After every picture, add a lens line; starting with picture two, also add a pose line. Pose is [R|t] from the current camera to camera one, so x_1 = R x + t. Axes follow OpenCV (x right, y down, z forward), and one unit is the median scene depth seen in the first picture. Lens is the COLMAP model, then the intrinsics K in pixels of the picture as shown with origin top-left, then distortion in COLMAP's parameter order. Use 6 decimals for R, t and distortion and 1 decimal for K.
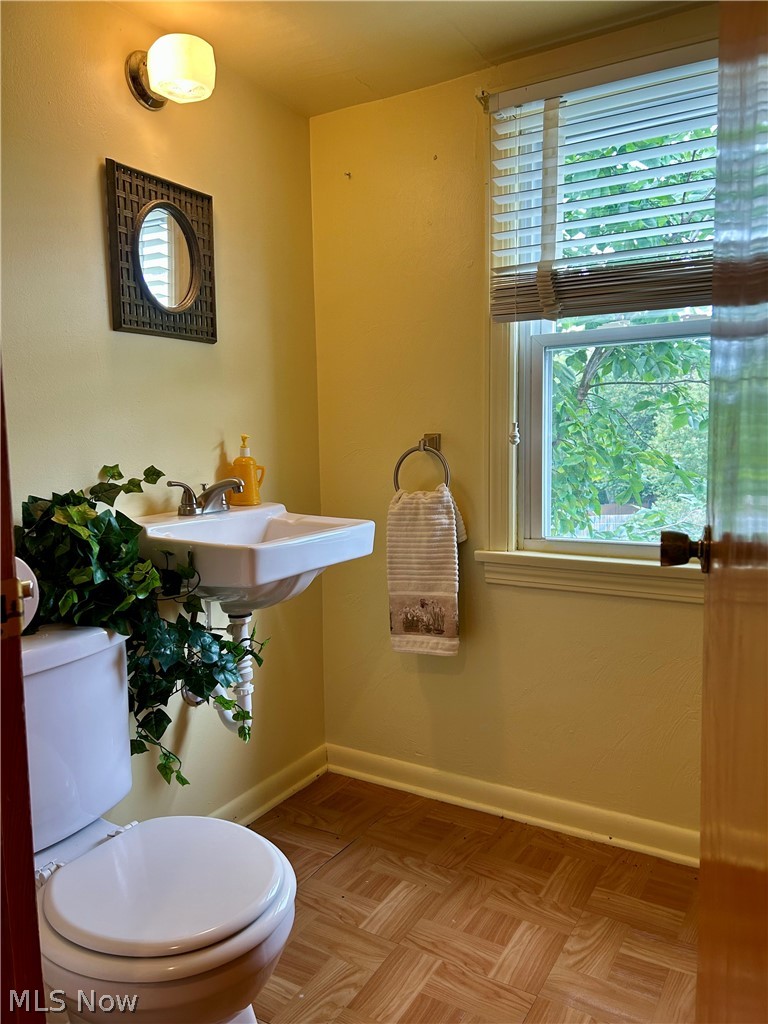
lens RADIAL K [[772.4, 0, 383.6], [0, 772.4, 513.2], [0, 0, 1]] dist [0.007080, 0.006780]
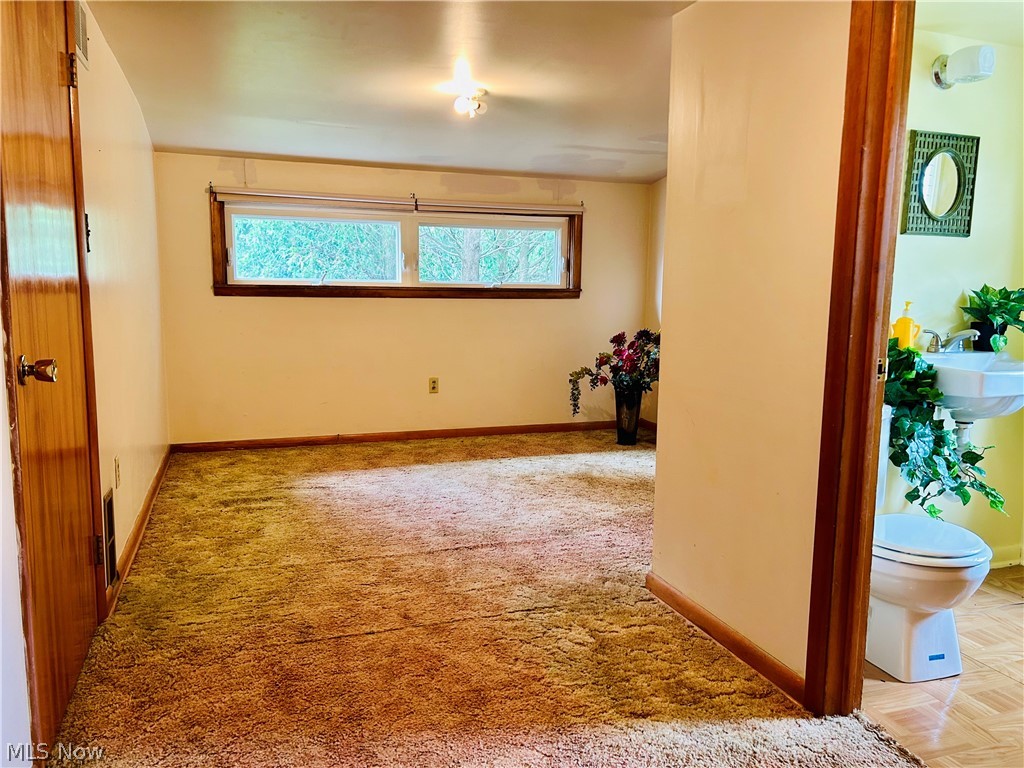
lens RADIAL K [[772.4, 0, 506.7], [0, 772.4, 387.8], [0, 0, 1]] dist [0.007080, 0.006780]
pose [[0.763501, 0.114158, -0.635637, 0.083238], [-0.091205, 0.993448, 0.068868, 0.043663], [0.639334, 0.005392, 0.768910, -0.716063]]
